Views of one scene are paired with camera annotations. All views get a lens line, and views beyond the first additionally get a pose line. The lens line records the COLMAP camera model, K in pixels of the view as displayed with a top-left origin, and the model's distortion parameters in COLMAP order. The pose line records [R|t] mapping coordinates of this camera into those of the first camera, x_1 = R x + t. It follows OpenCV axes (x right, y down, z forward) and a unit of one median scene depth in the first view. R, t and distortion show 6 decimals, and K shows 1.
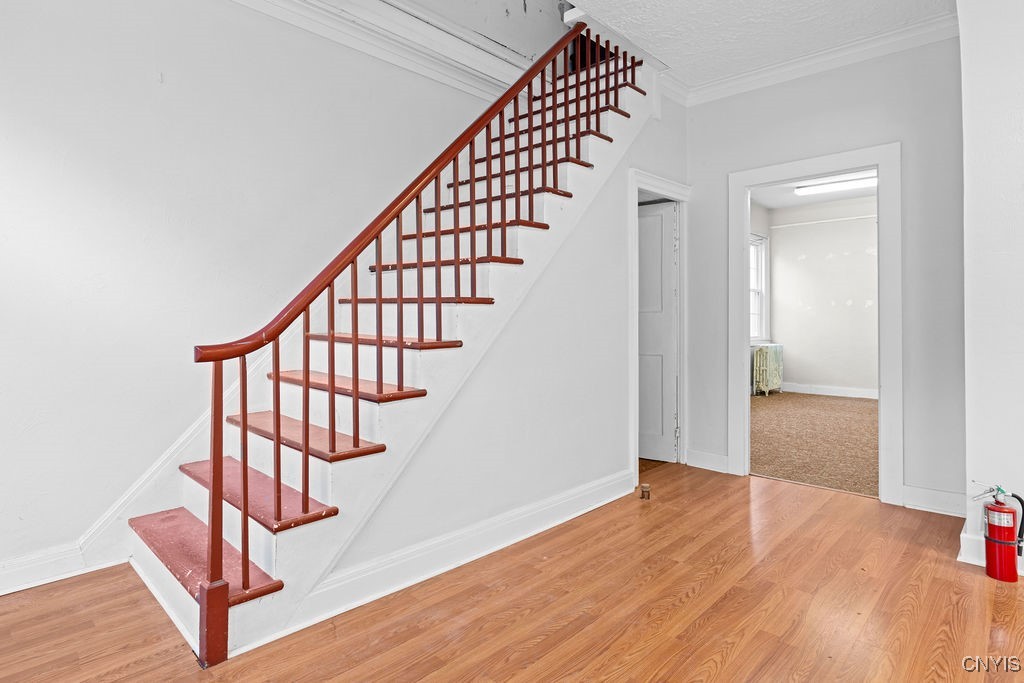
lens RADIAL K [[545.1, 0, 509.2], [0, 545.1, 318.2], [0, 0, 1]] dist [0.000822, 0.000569]
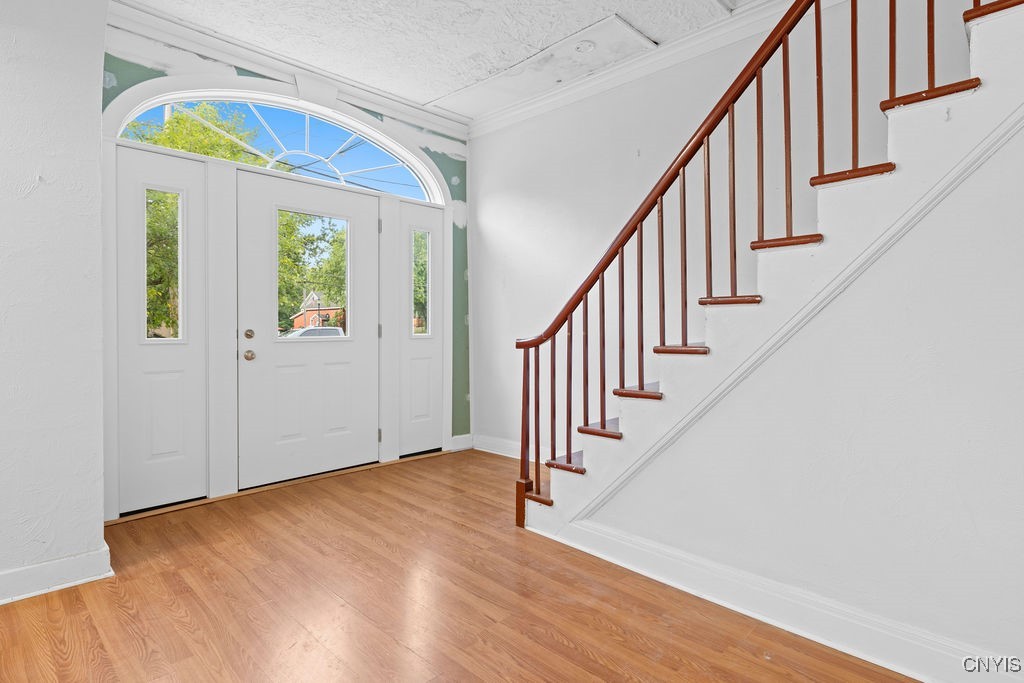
lens RADIAL K [[527.4, 0, 509.0], [0, 527.4, 332.5], [0, 0, 1]] dist [-0.002465, -0.000489]
pose [[-0.010404, 0.007282, -0.999919, 0.952512], [-0.000837, 0.999973, 0.007292, 0.014506], [0.999946, 0.000913, -0.010398, 0.849921]]
